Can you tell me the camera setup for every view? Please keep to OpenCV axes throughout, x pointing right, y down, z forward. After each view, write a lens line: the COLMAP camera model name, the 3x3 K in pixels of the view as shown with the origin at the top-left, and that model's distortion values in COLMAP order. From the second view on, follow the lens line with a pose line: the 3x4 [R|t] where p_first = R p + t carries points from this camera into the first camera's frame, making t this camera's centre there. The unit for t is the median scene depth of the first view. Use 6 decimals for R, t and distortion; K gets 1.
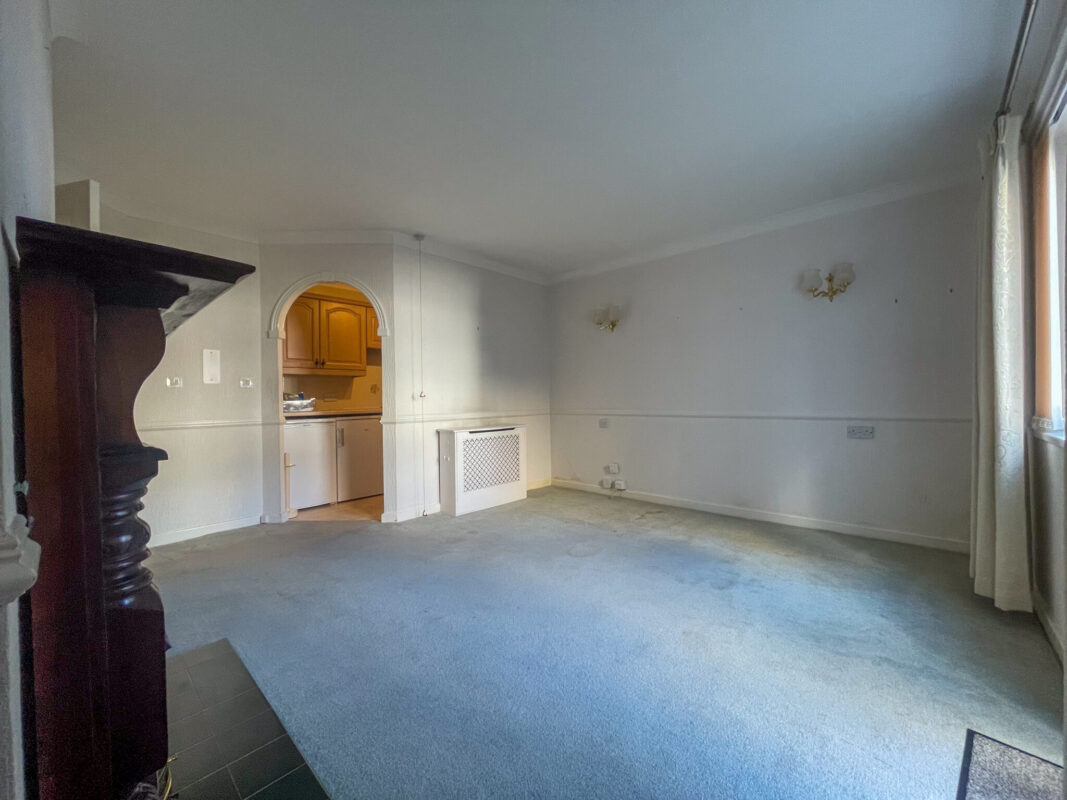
lens RADIAL K [[428.3, 0, 535.0], [0, 428.3, 398.9], [0, 0, 1]] dist [-0.001419, -0.000182]
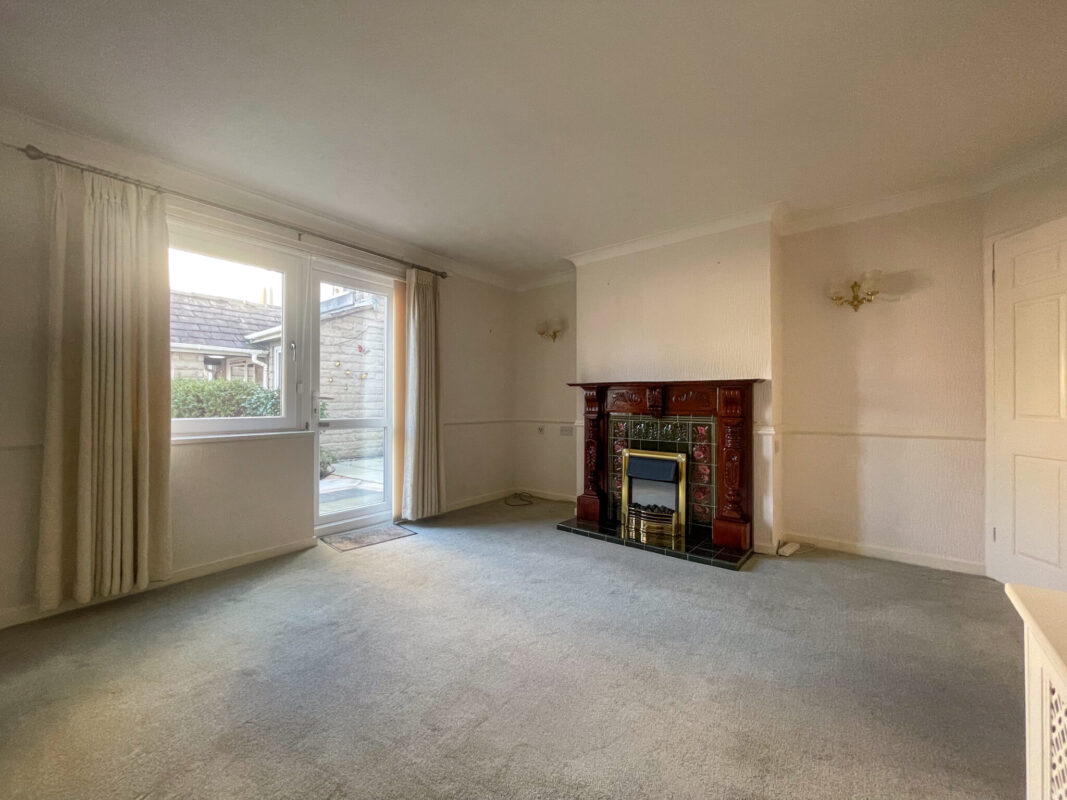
lens RADIAL K [[428.3, 0, 535.0], [0, 428.3, 398.9], [0, 0, 1]] dist [-0.001419, -0.000182]
pose [[-0.997745, 0.013299, -0.065795, 0.040271], [0.013419, 0.999909, -0.001387, -0.017322], [0.065770, -0.002266, -0.997832, 1.273485]]
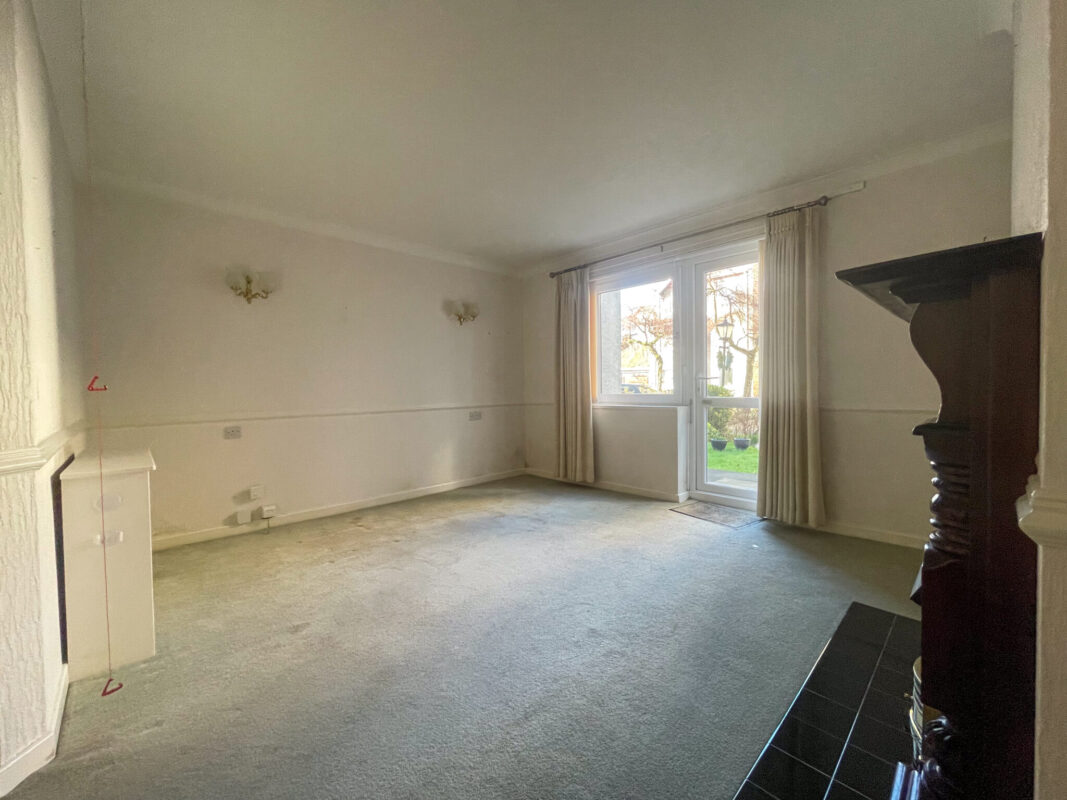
lens RADIAL K [[428.3, 0, 535.0], [0, 428.3, 398.9], [0, 0, 1]] dist [-0.001419, -0.000182]
pose [[0.060026, -0.008264, 0.998163, -0.658114], [0.019338, 0.999788, 0.007115, 0.010375], [-0.998009, 0.018876, 0.060173, 0.621006]]
